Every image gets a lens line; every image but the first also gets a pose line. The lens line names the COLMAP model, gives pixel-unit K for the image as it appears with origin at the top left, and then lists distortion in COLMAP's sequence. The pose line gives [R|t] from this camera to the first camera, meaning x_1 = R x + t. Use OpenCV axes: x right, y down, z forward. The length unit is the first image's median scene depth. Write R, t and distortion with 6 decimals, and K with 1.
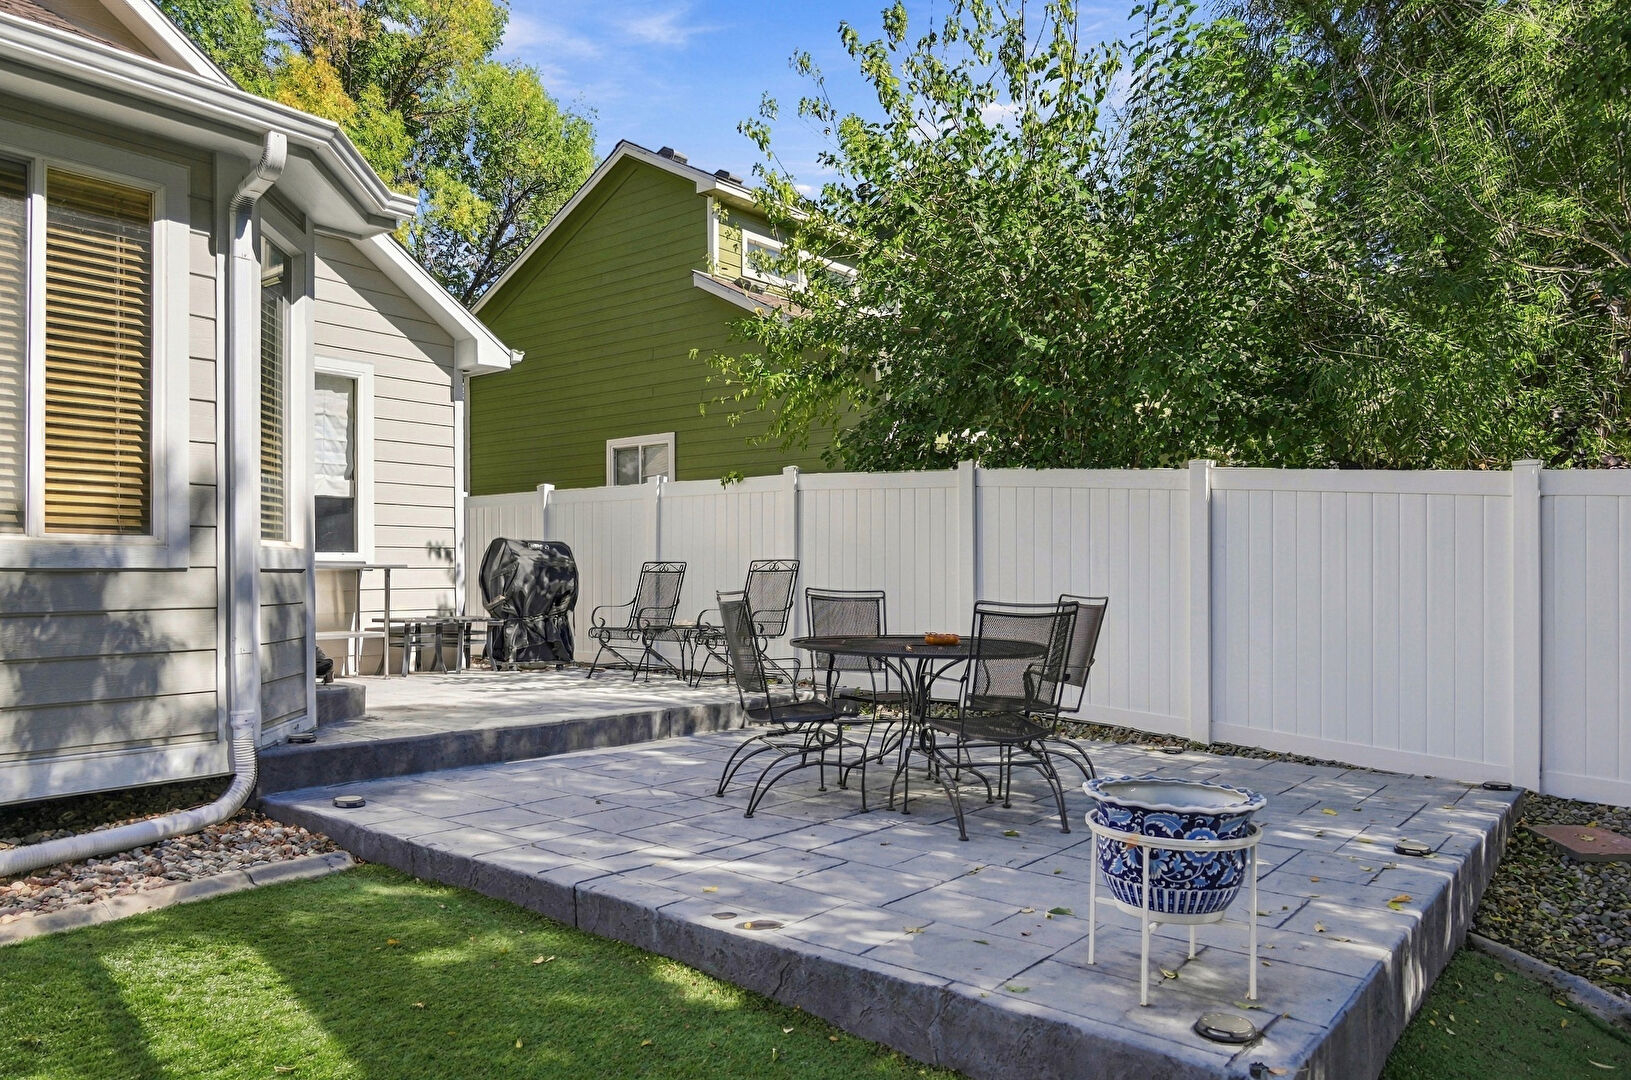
lens RADIAL K [[1127.4, 0, 815.1], [0, 1127.4, 571.2], [0, 0, 1]] dist [0.003115, 0.094948]
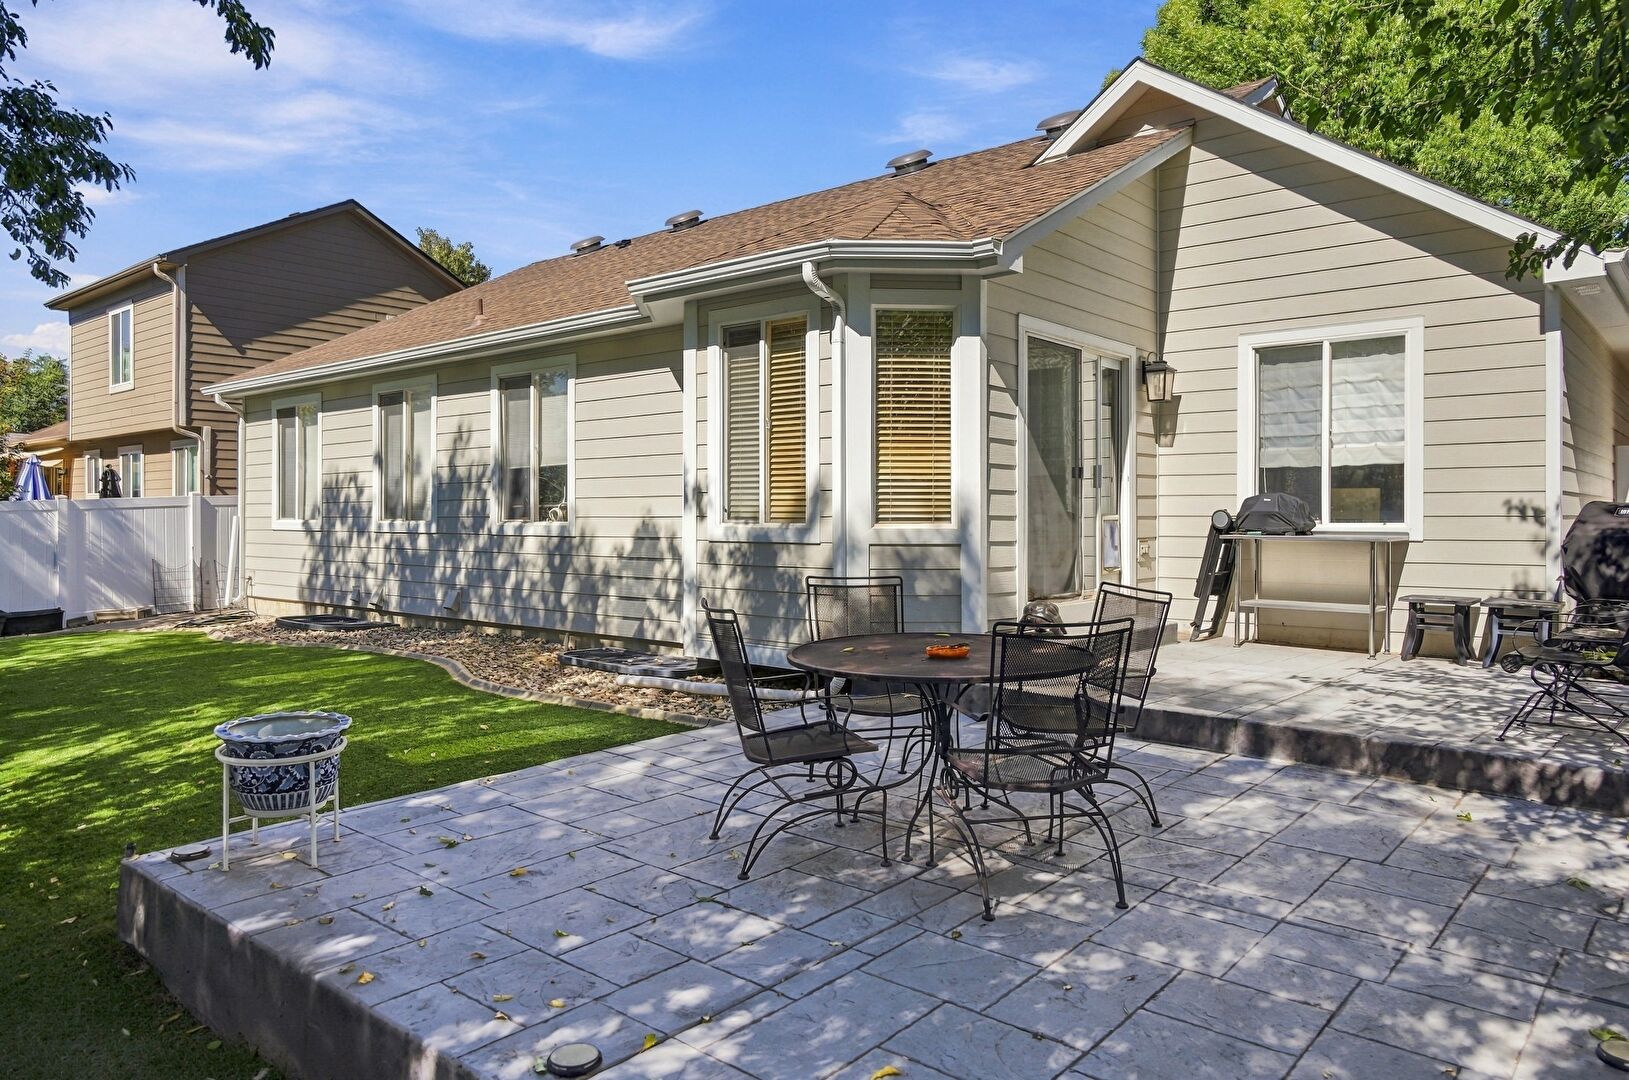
lens RADIAL K [[1097.8, 0, 814.5], [0, 1097.8, 540.0], [0, 0, 1]] dist [0.000300, -0.002723]
pose [[-0.032326, 0.010963, -0.999417, 0.918699], [-0.000530, 0.999940, 0.010985, -0.021382], [0.999477, 0.000885, -0.032318, 0.952119]]
